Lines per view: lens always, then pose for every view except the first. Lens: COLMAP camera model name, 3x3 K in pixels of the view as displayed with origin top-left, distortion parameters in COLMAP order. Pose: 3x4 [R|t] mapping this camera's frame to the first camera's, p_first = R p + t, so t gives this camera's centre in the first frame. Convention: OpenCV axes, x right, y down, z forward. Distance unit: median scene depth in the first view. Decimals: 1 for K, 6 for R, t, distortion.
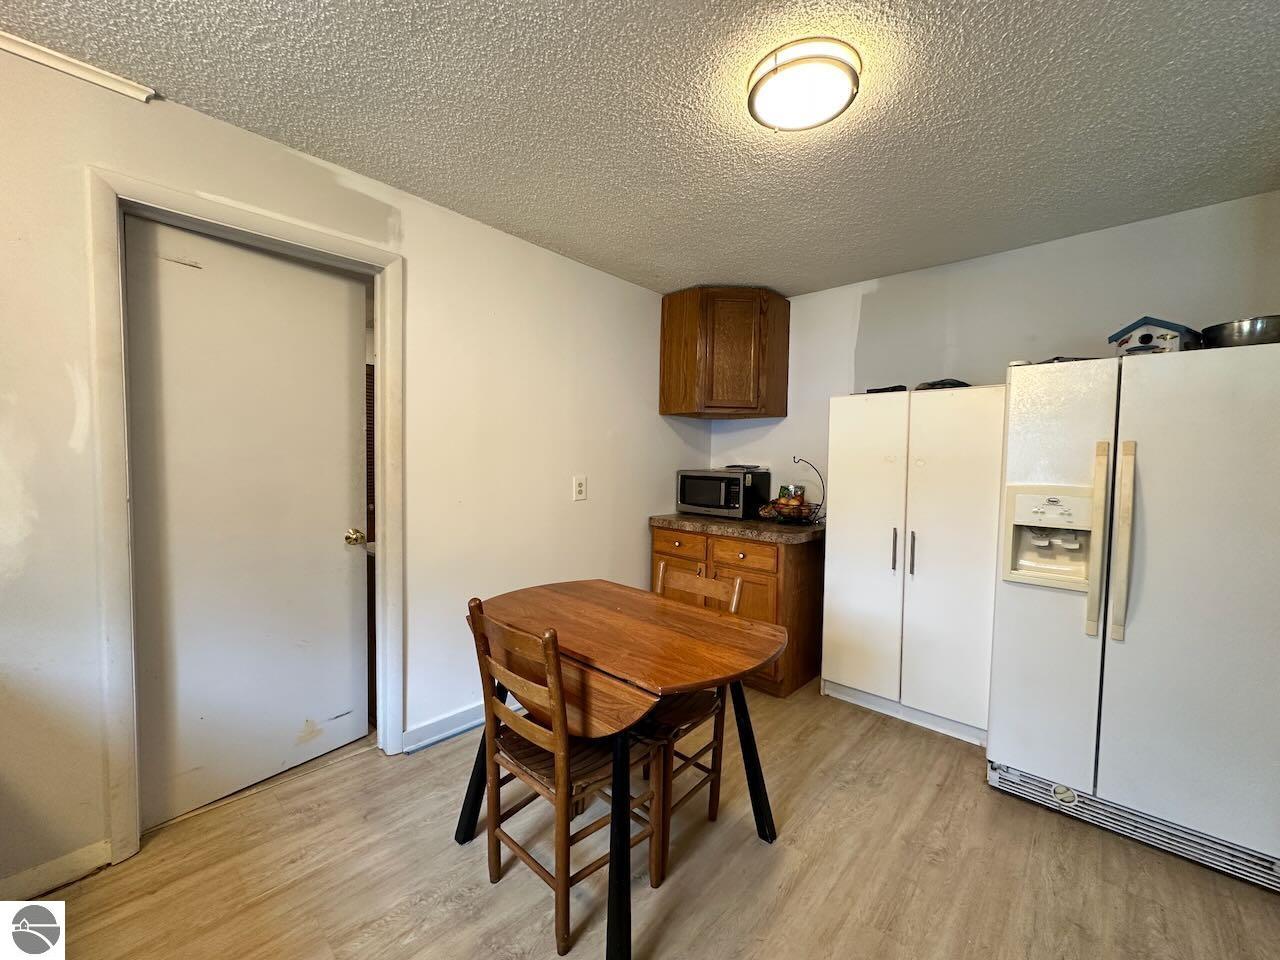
lens RADIAL K [[510.2, 0, 637.1], [0, 510.2, 480.7], [0, 0, 1]] dist [-0.004045, 0.000598]
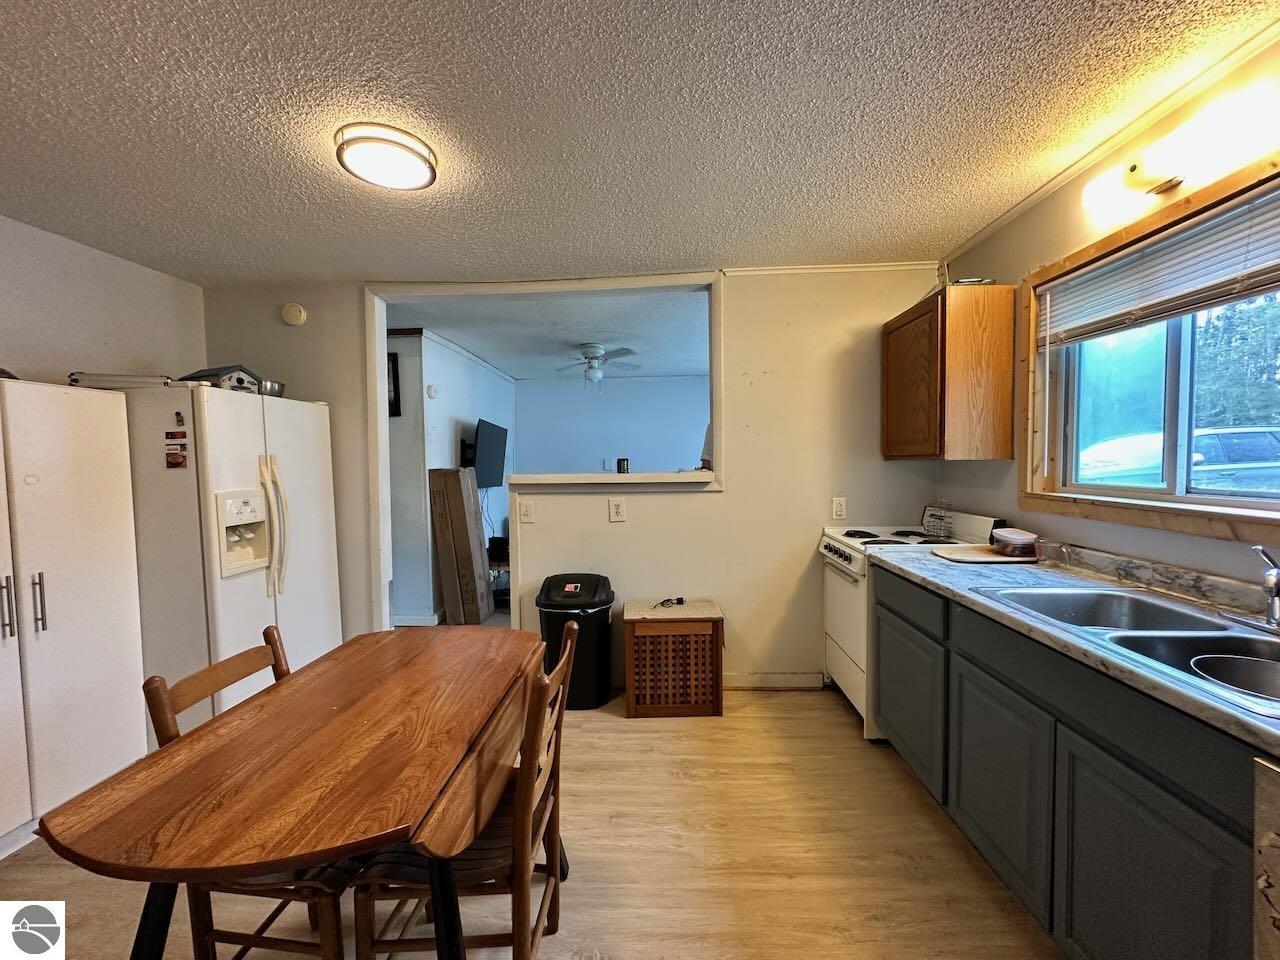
lens RADIAL K [[510.2, 0, 638.0], [0, 510.2, 480.2], [0, 0, 1]] dist [-0.004045, 0.000598]
pose [[-0.646338, -0.036574, 0.762174, -0.666495], [0.040616, 0.995786, 0.082227, -0.068419], [-0.761970, 0.084103, -0.642128, 0.941118]]
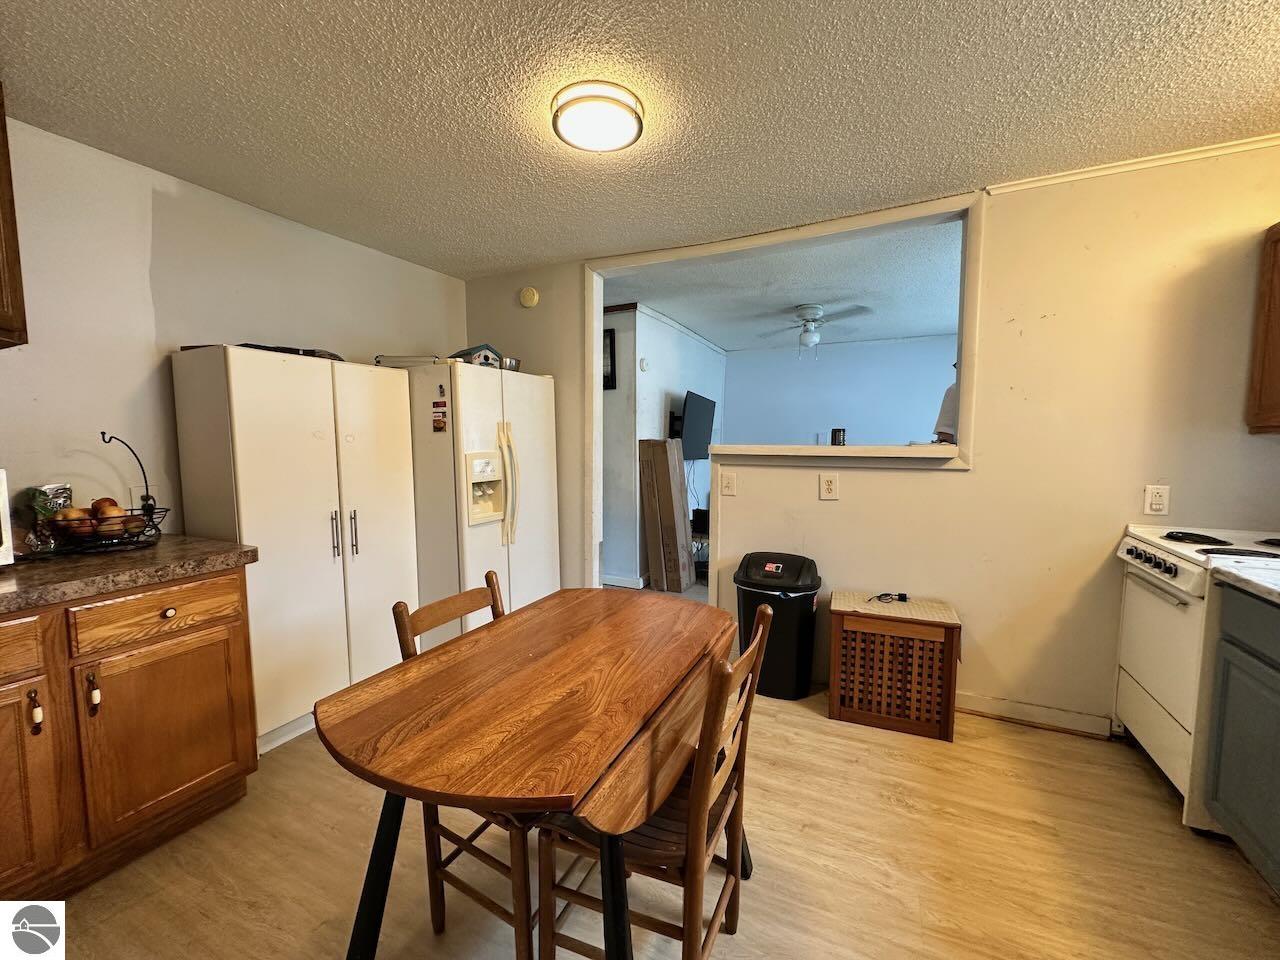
lens RADIAL K [[510.2, 0, 638.4], [0, 510.2, 480.0], [0, 0, 1]] dist [-0.004045, 0.000598]
pose [[-0.292968, -0.093347, 0.951555, -0.611354], [0.041252, 0.993062, 0.110120, -0.046808], [-0.955232, 0.071515, -0.287085, 0.892241]]
